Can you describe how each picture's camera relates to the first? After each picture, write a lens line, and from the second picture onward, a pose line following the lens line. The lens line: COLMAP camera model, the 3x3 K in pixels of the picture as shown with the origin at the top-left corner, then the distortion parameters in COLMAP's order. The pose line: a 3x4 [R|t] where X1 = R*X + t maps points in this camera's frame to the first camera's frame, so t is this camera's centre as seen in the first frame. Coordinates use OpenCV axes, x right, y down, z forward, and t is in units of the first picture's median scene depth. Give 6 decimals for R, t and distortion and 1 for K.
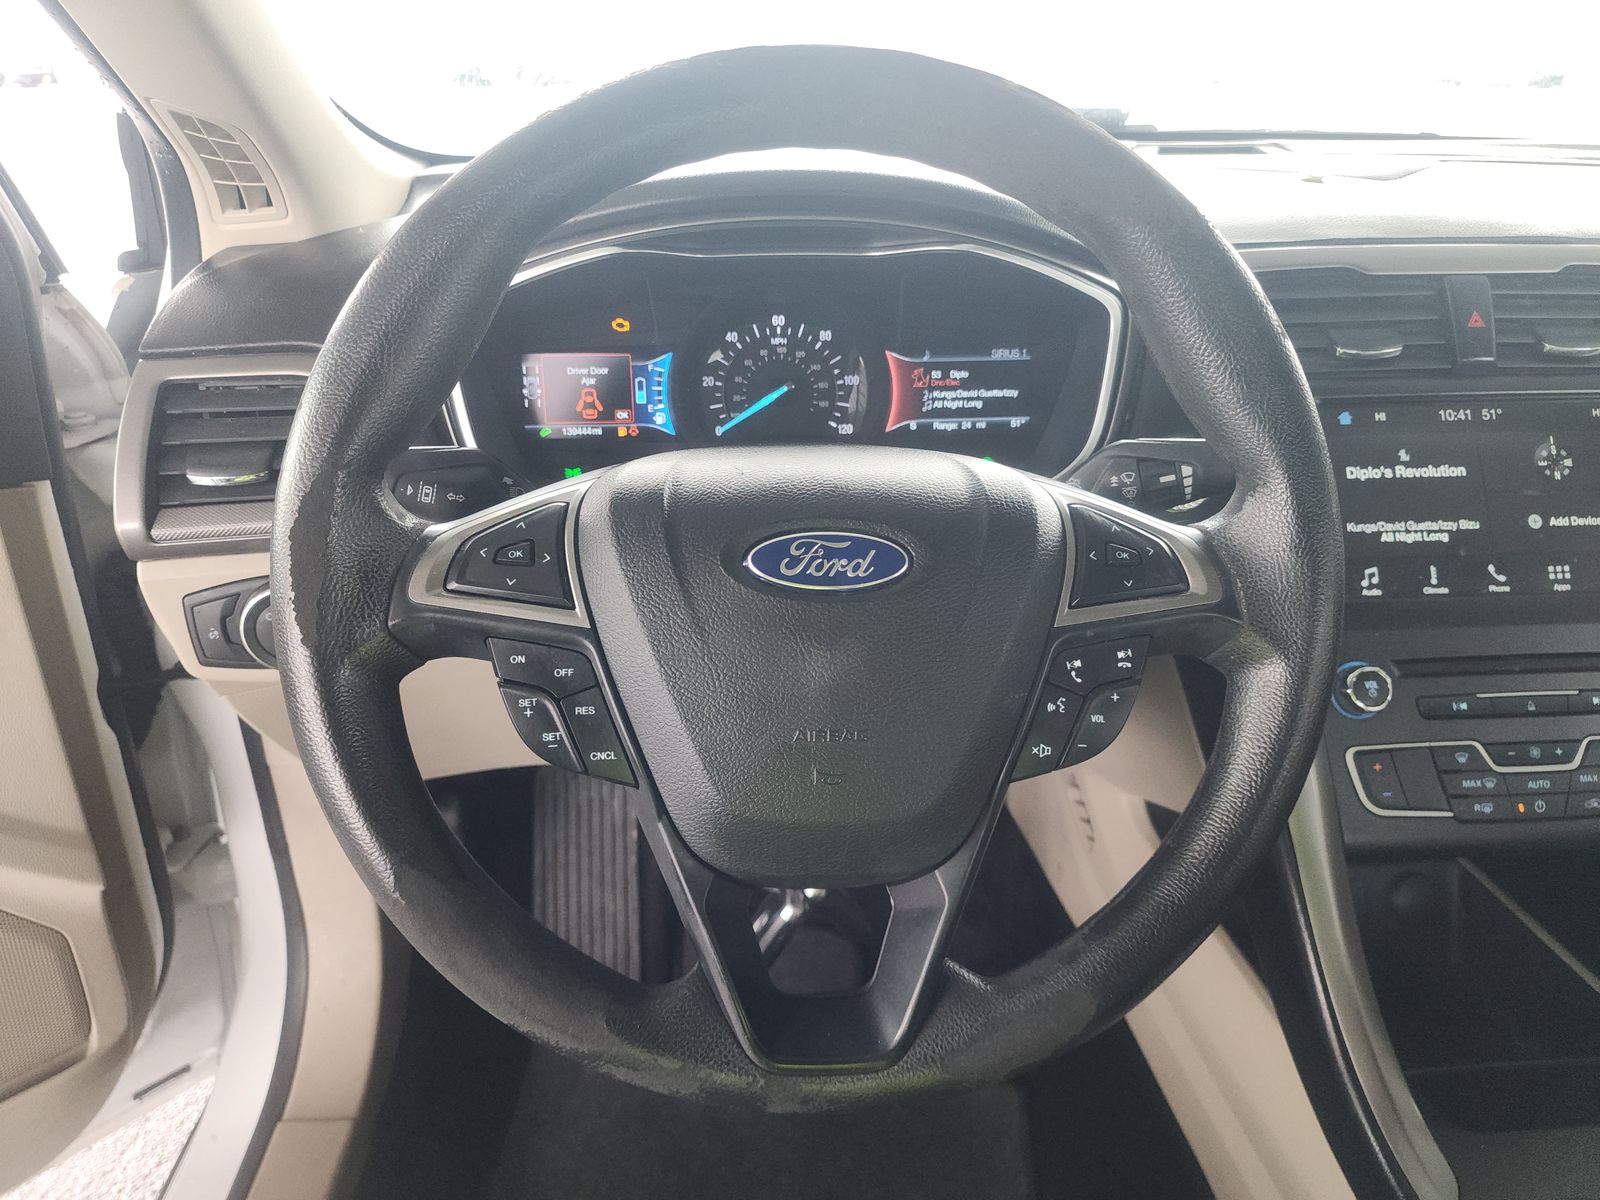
lens RADIAL K [[1063.4, 0, 797.9], [0, 1063.4, 600.9], [0, 0, 1]] dist [0.036591, -0.020253]
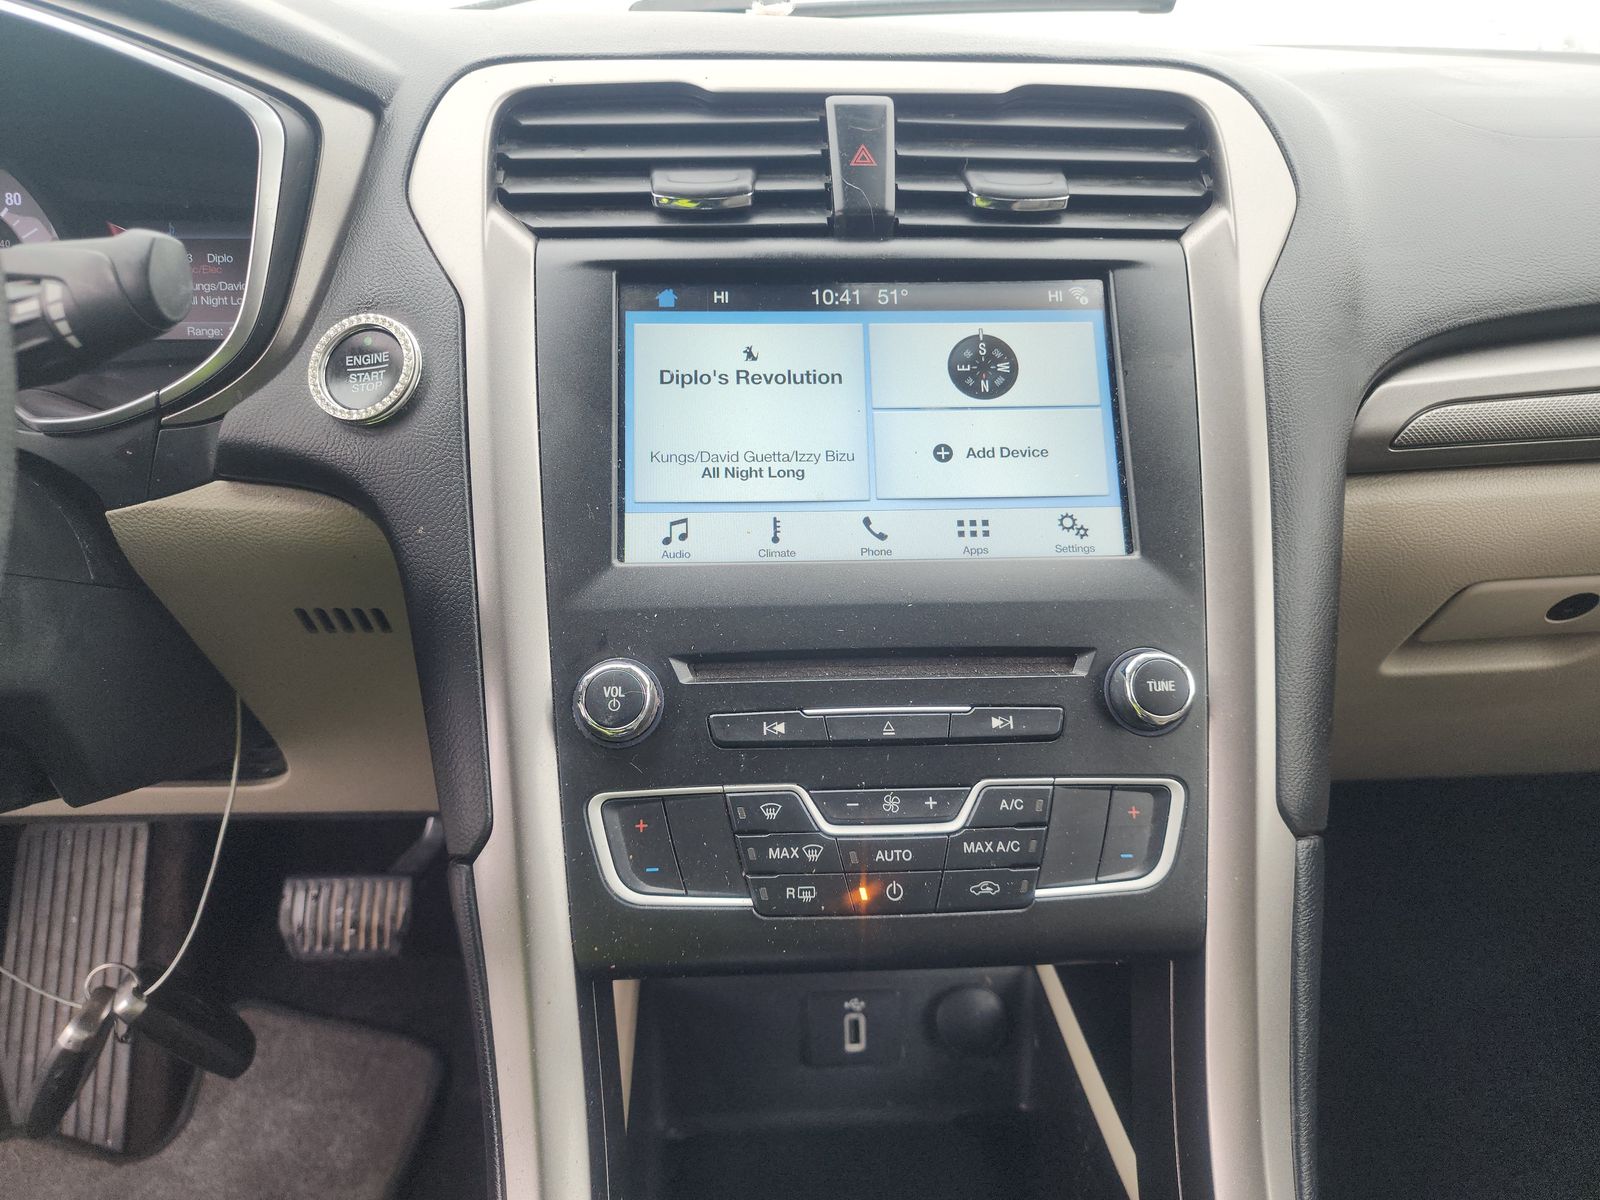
lens RADIAL K [[1063.4, 0, 801.1], [0, 1063.4, 598.6], [0, 0, 1]] dist [0.036591, -0.020253]
pose [[0.999633, 0.008542, -0.025718, 0.647158], [-0.010199, 0.997833, -0.065003, 0.062107], [0.025108, 0.065241, 0.997554, 0.371207]]
